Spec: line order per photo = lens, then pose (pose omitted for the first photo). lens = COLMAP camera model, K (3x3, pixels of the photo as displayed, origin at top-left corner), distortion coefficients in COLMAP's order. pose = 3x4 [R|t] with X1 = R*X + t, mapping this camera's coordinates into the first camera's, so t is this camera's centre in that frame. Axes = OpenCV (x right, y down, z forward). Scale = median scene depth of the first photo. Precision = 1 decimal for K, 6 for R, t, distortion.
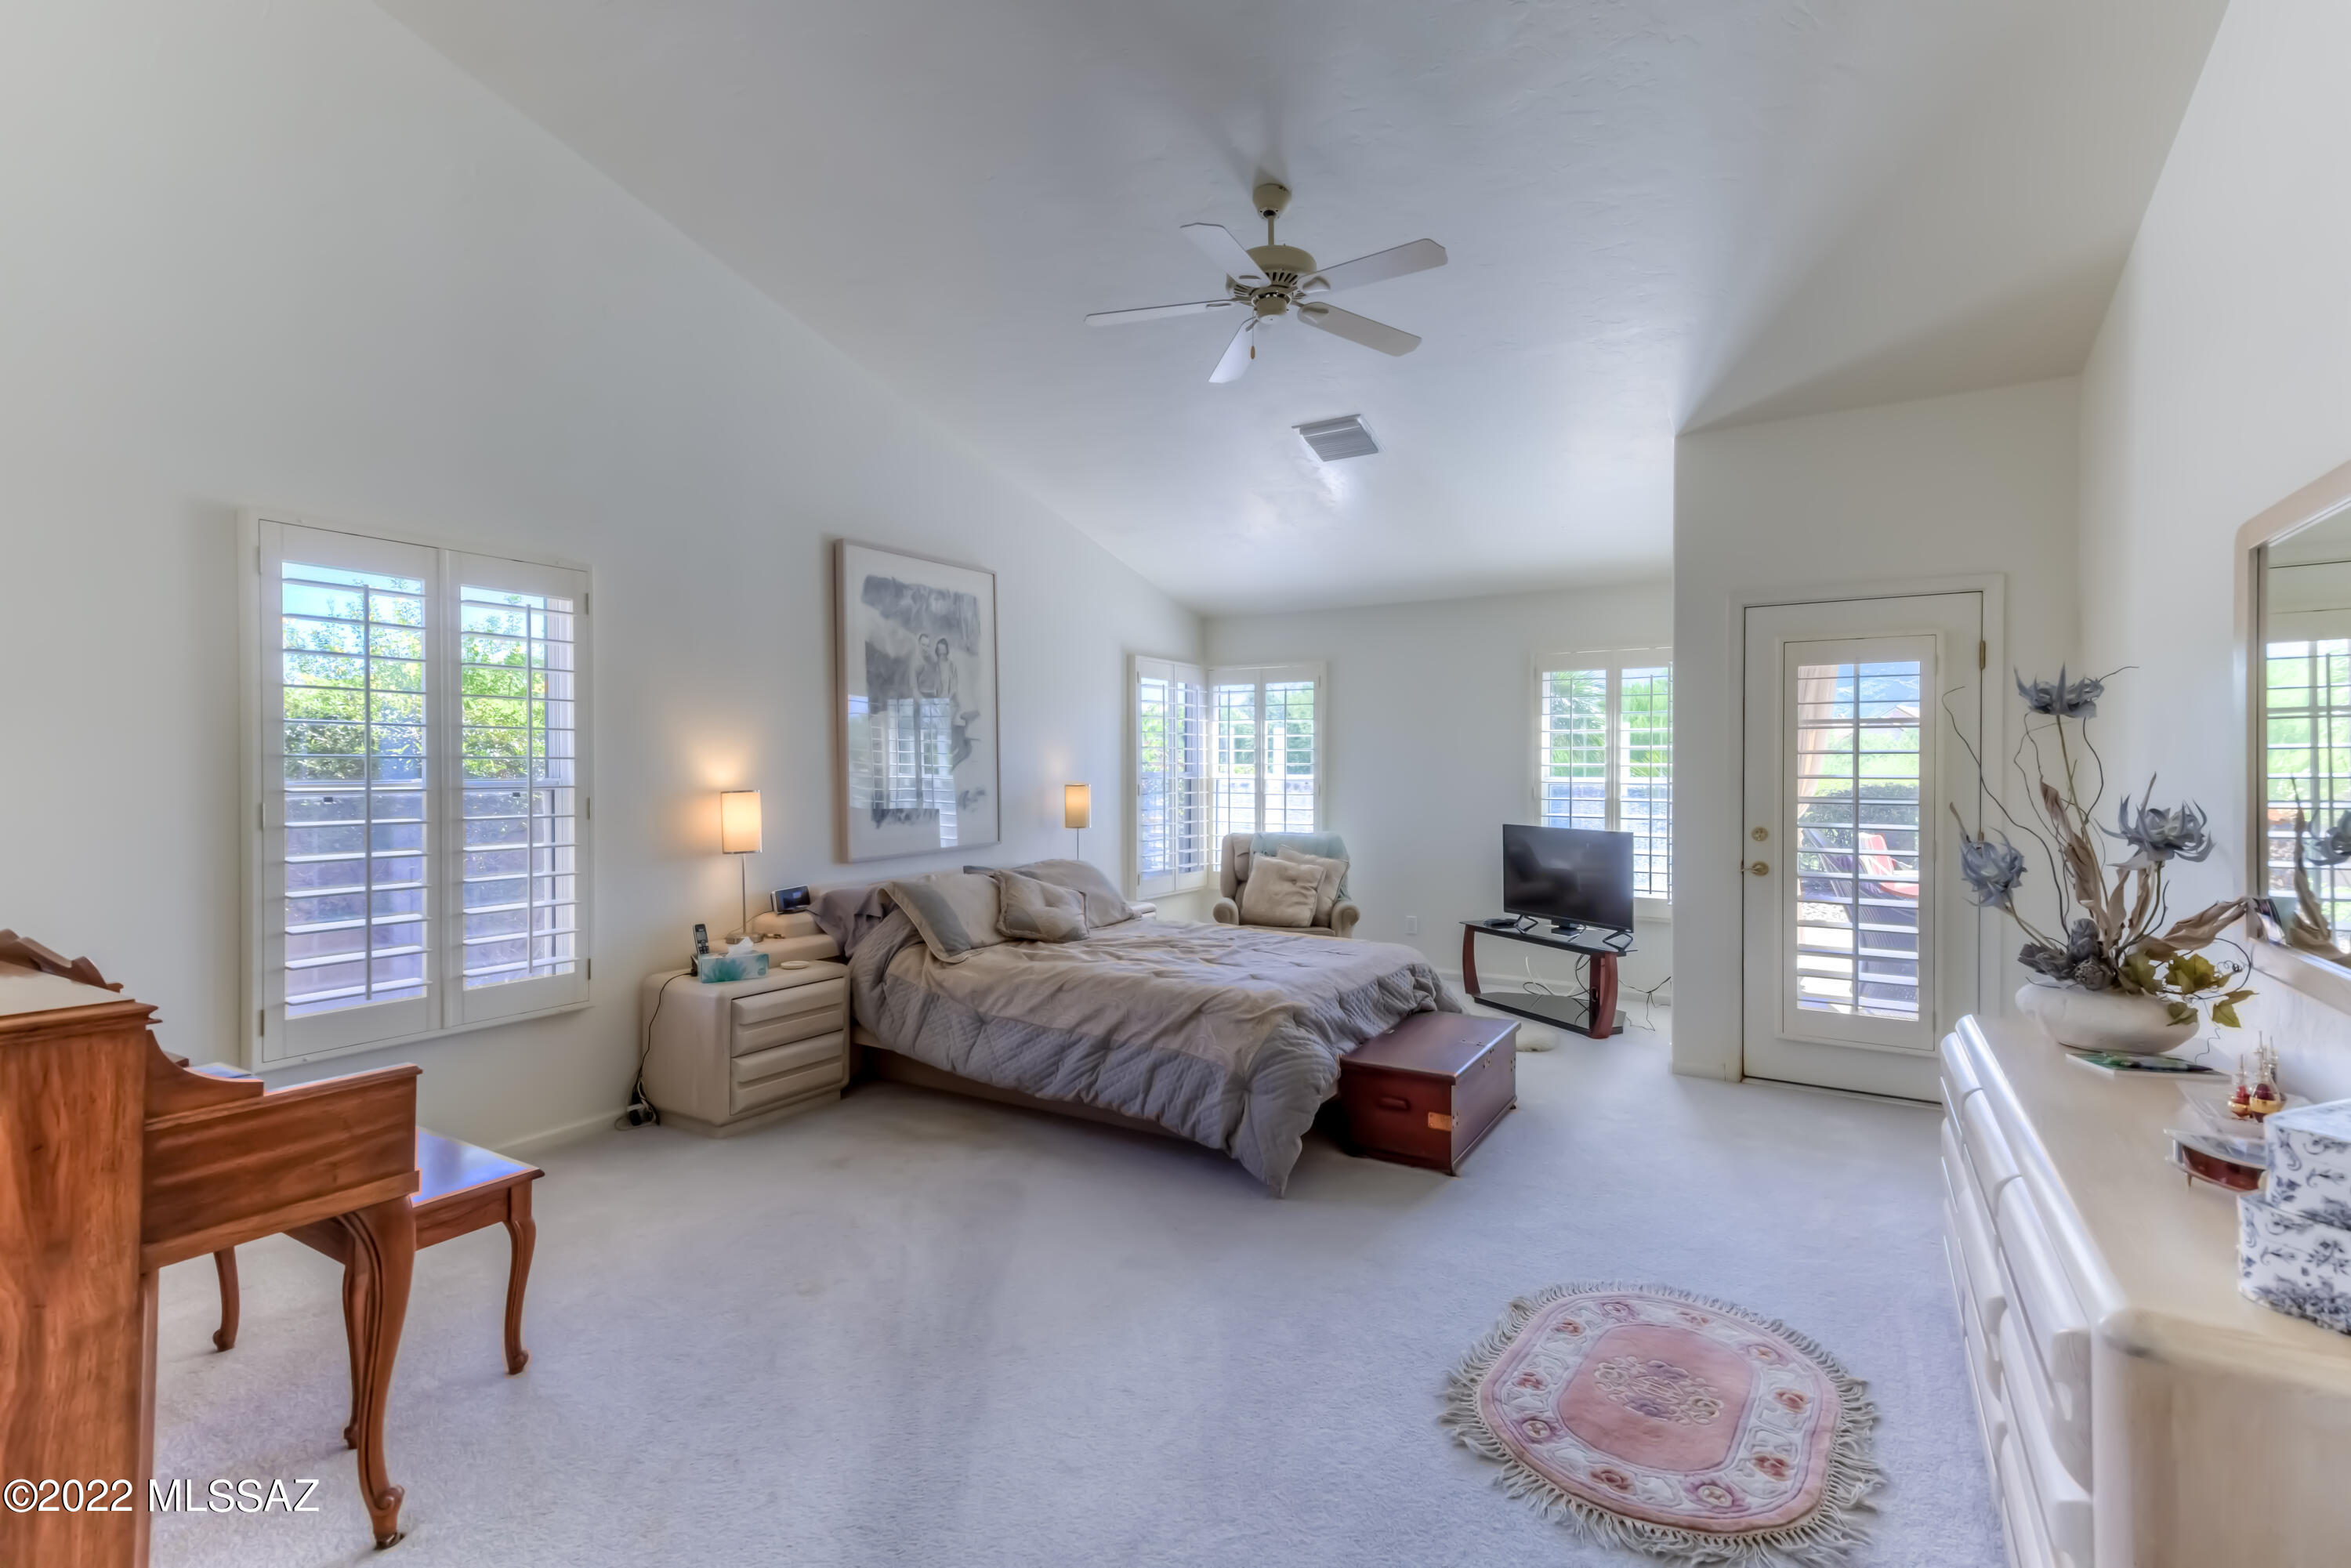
lens RADIAL K [[1097.2, 0, 1166.0], [0, 1097.2, 774.5], [0, 0, 1]] dist [0.024470, 0.002284]
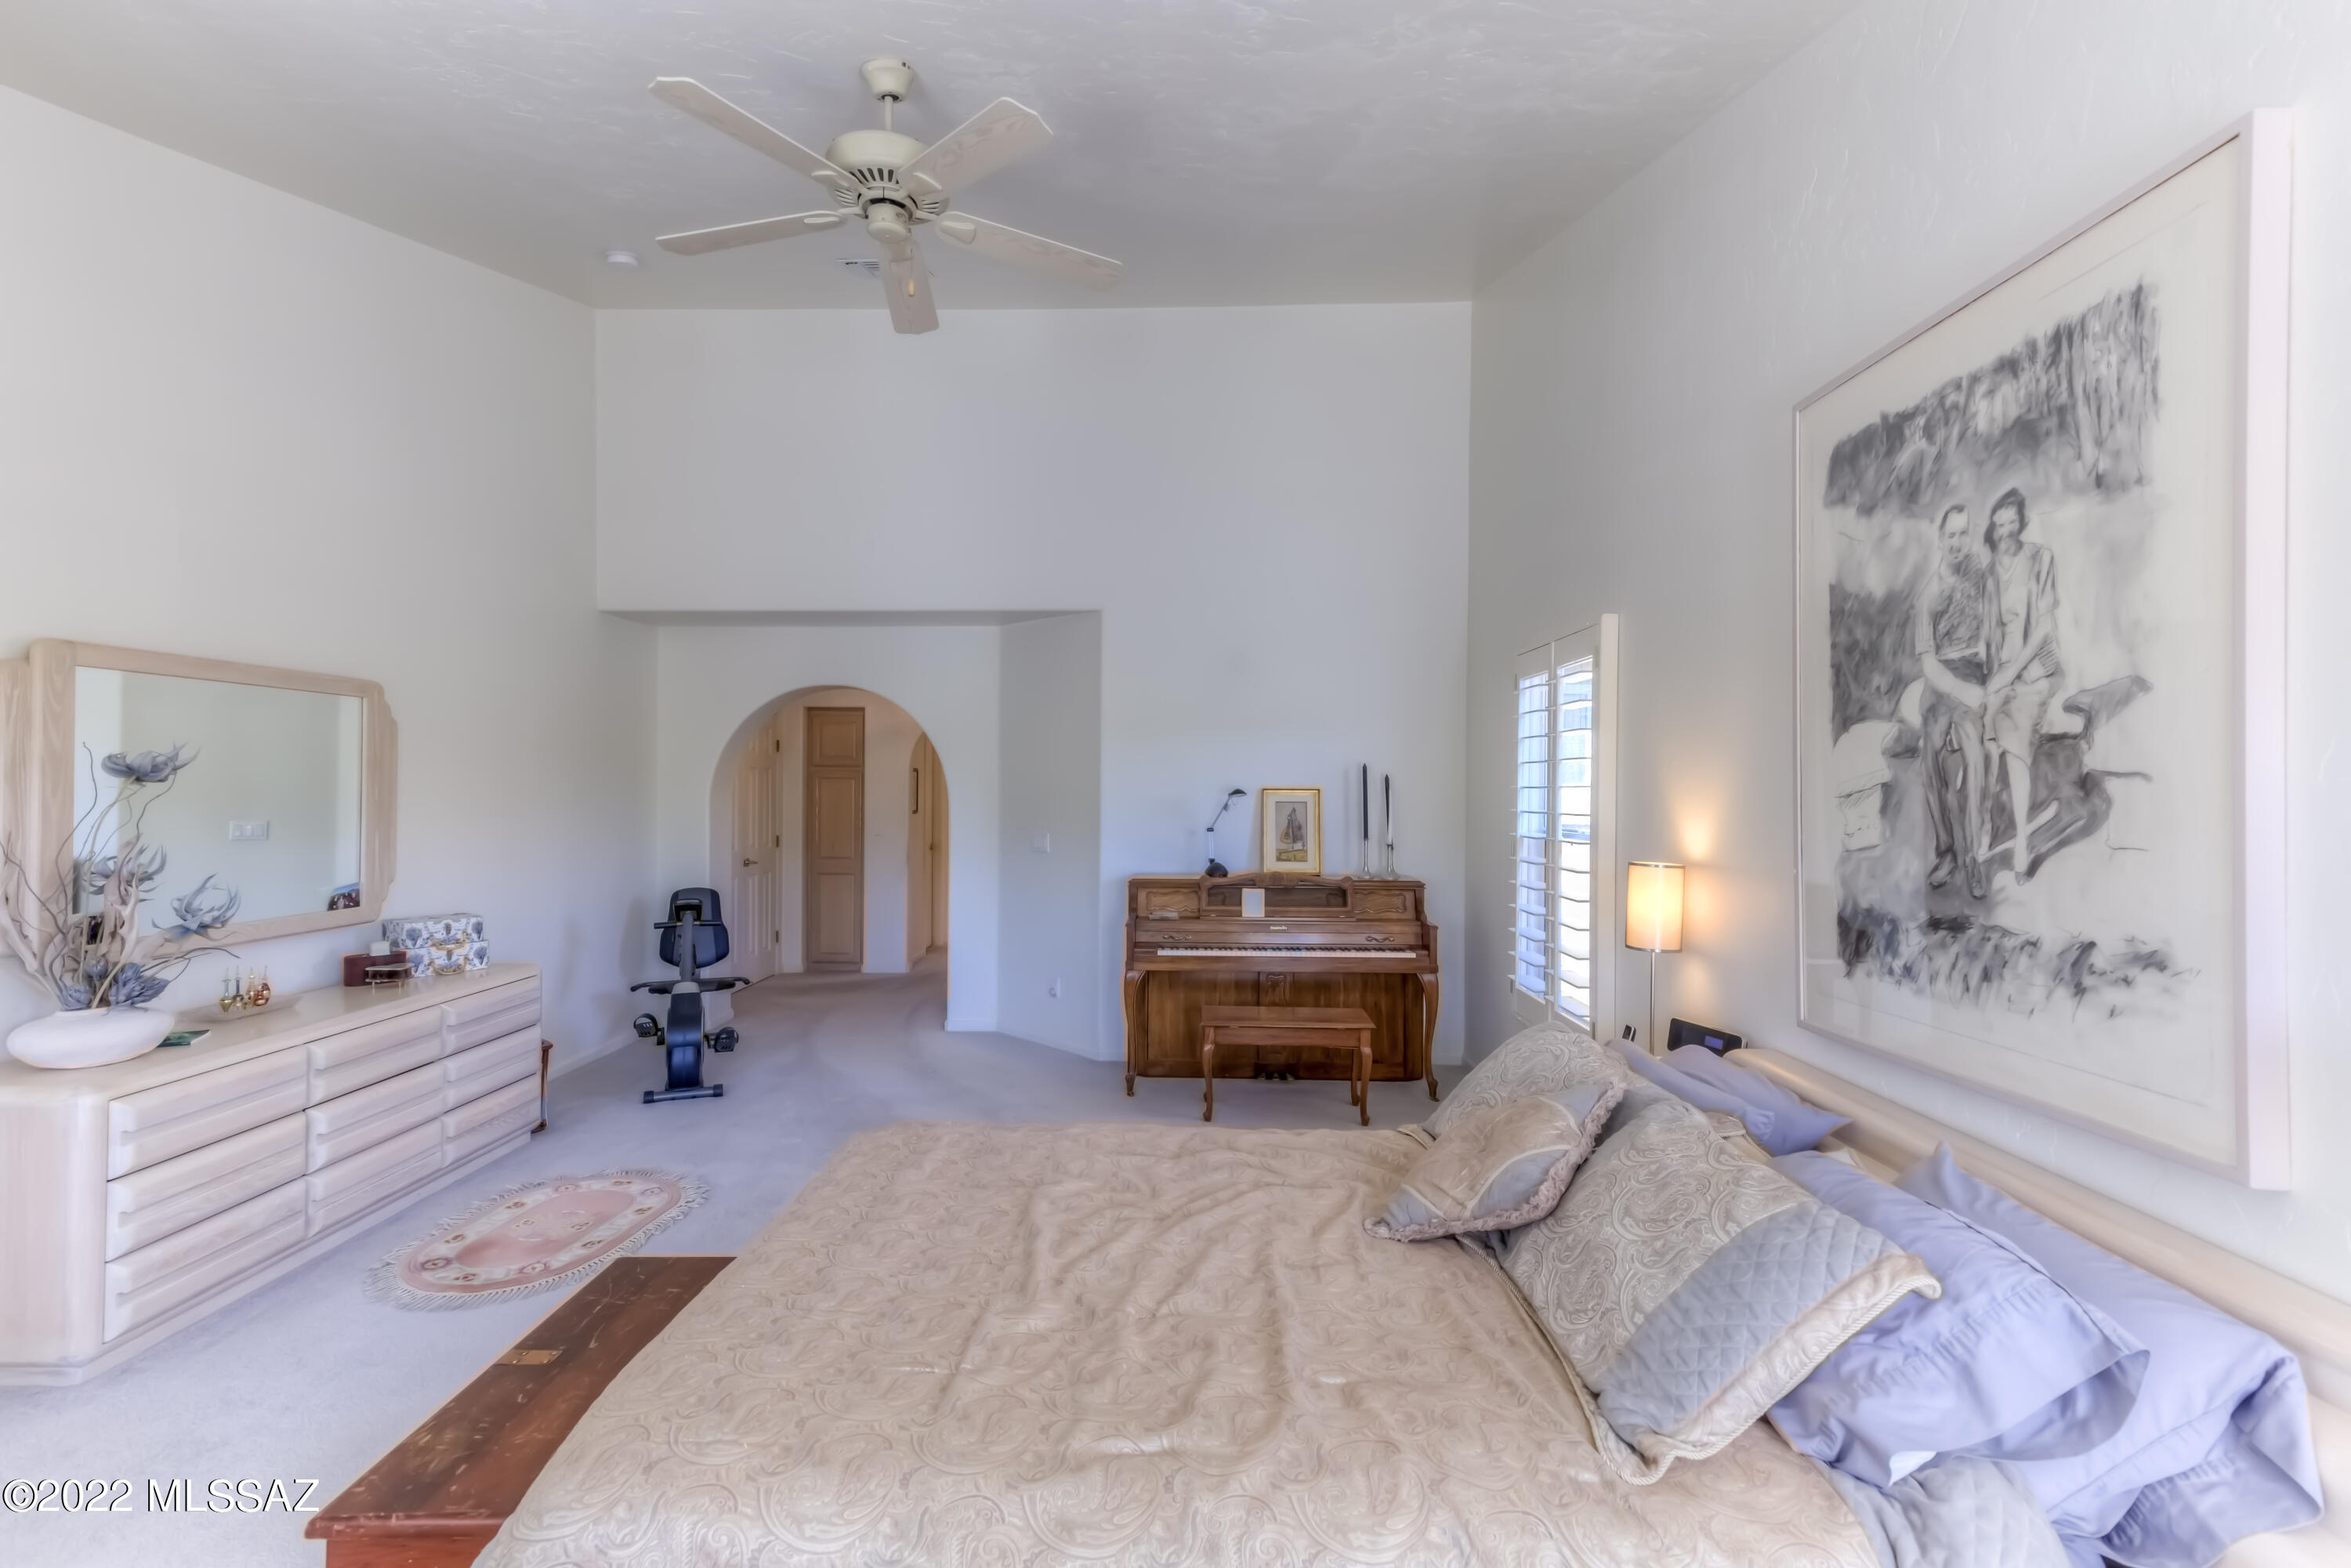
lens RADIAL K [[1097.2, 0, 1181.3], [0, 1097.2, 784.6], [0, 0, 1]] dist [0.024470, 0.002284]
pose [[-0.857490, -0.004332, -0.514483, 0.210986], [-0.005137, 0.999987, 0.000143, -0.029665], [0.514475, 0.002766, -0.857501, 1.199494]]
